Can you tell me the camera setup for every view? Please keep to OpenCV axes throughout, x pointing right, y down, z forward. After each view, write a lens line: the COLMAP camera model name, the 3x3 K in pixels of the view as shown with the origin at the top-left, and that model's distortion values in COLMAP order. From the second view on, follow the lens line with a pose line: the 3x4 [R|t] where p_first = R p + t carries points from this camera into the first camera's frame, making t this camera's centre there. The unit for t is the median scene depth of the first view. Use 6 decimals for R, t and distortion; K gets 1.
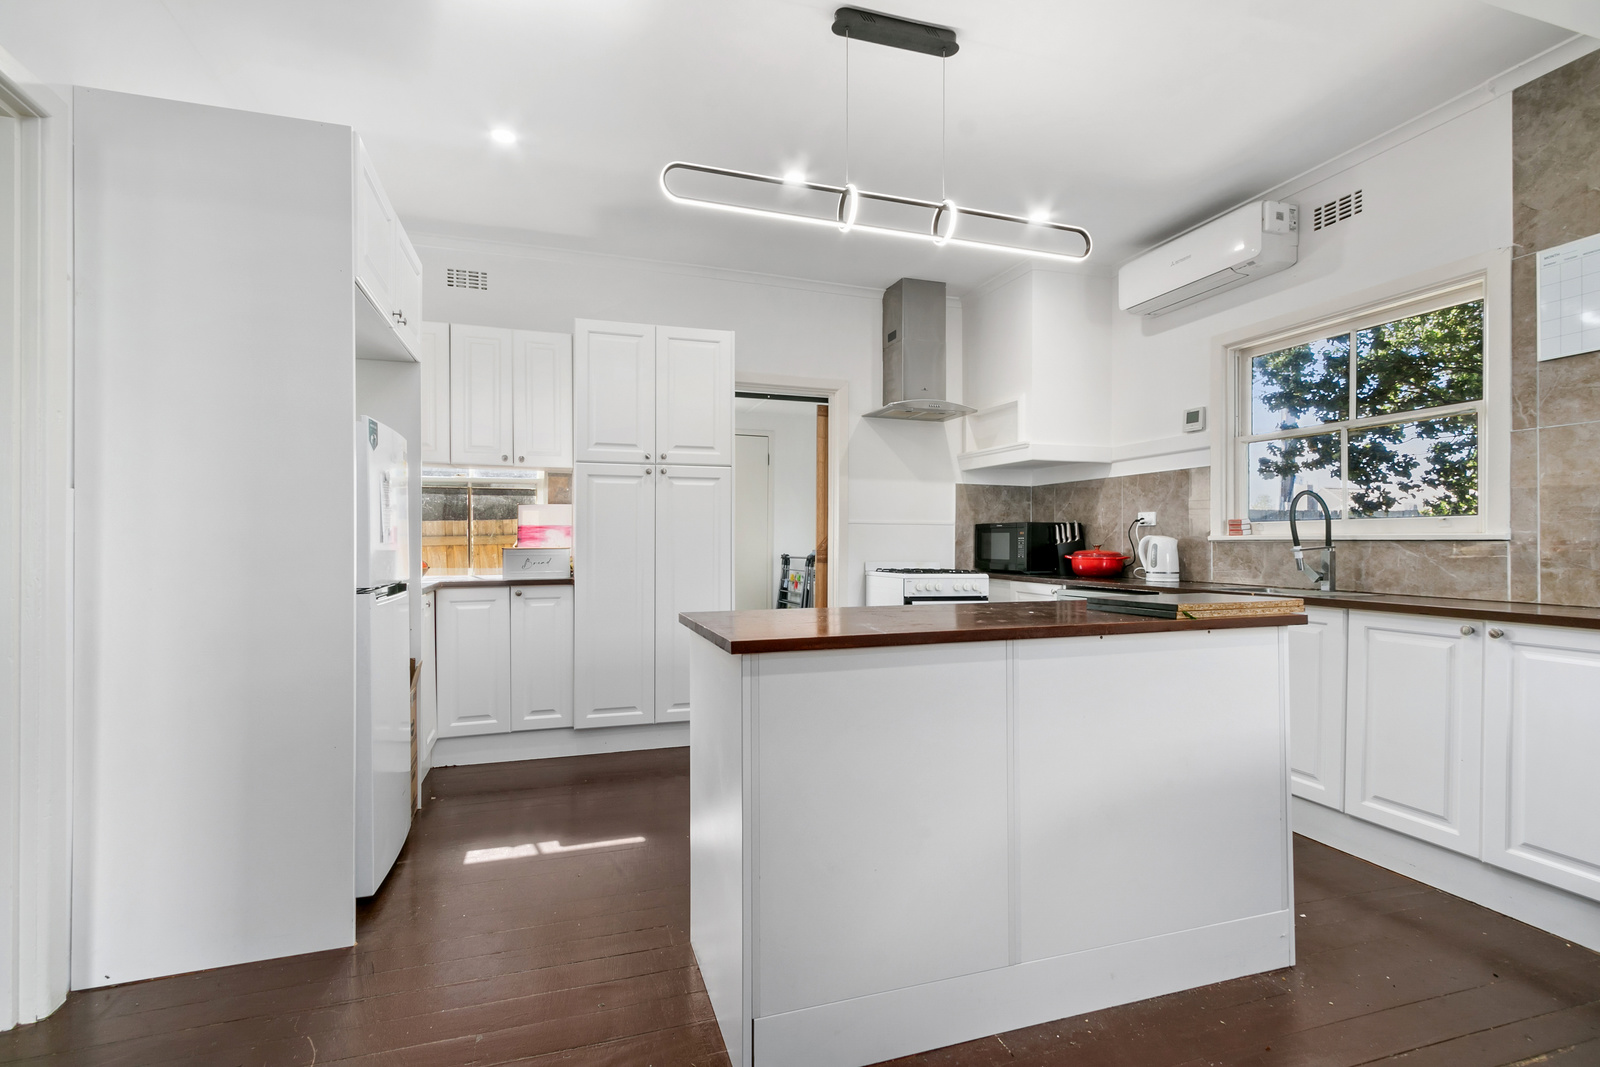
lens RADIAL K [[734.4, 0, 799.2], [0, 734.4, 536.9], [0, 0, 1]] dist [0.006450, -0.001283]
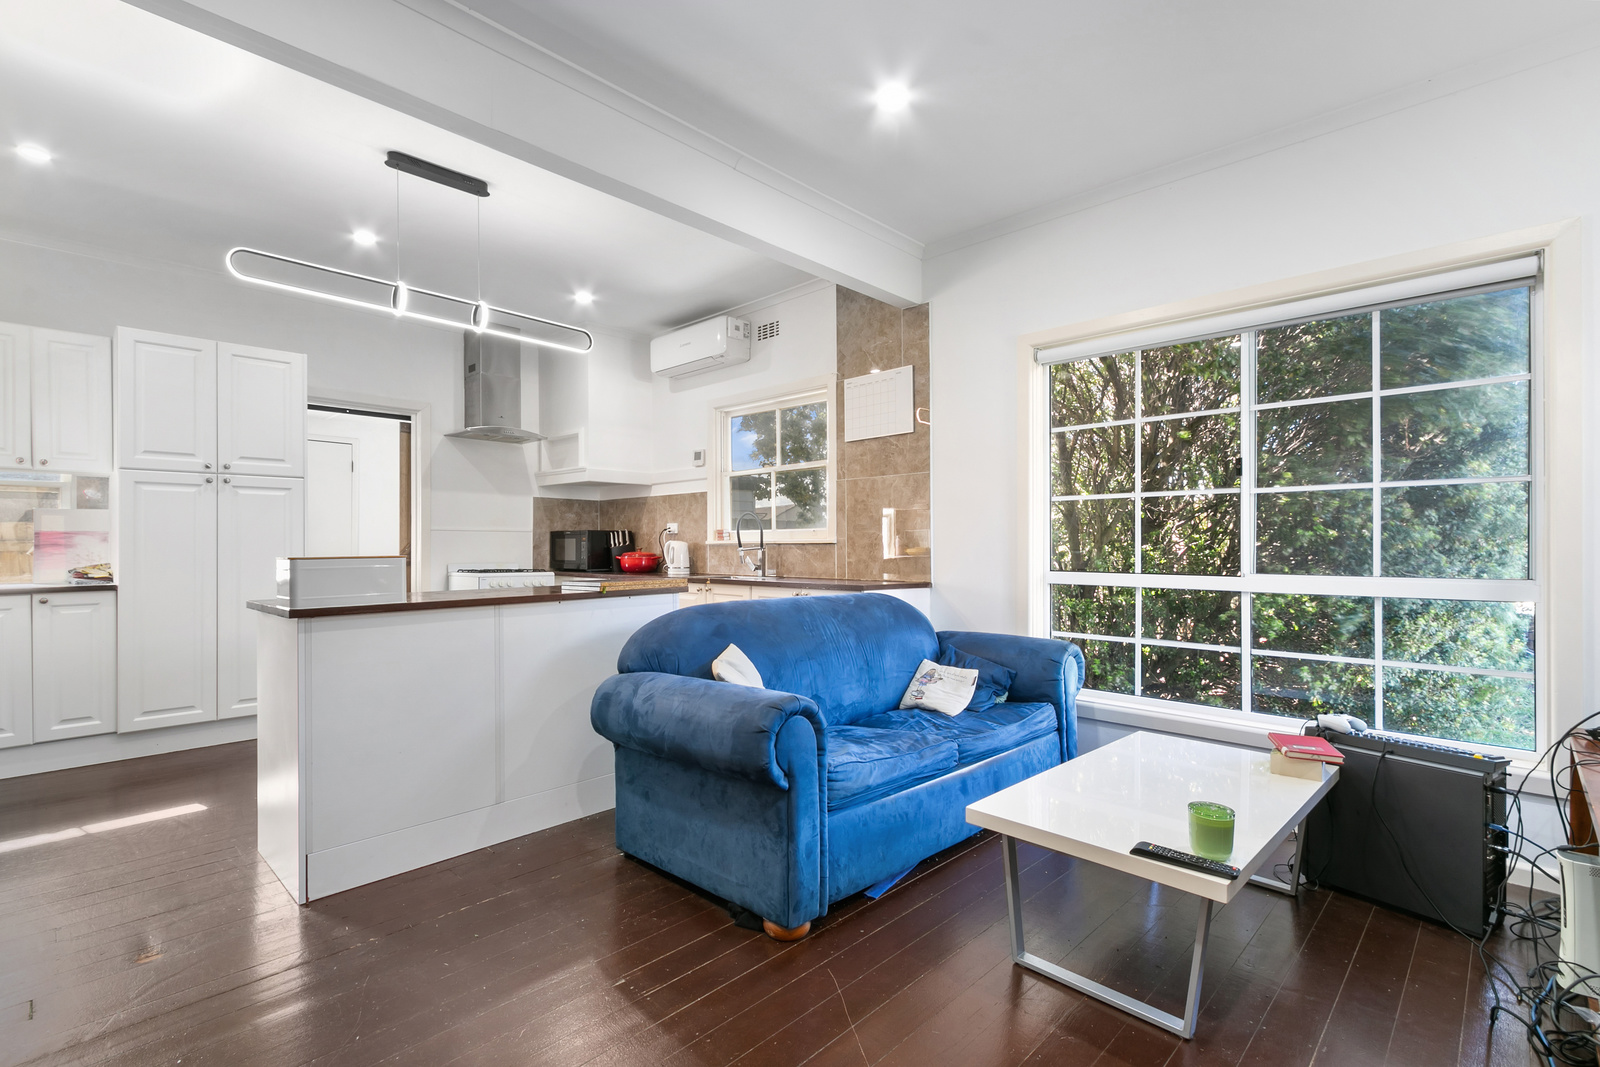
lens RADIAL K [[734.4, 0, 788.9], [0, 734.4, 541.1], [0, 0, 1]] dist [0.006450, -0.001283]
pose [[0.889012, -0.002049, 0.457880, 0.047665], [0.002243, 0.999997, 0.000121, -0.000817], [-0.457879, 0.000920, 0.889014, -0.305984]]
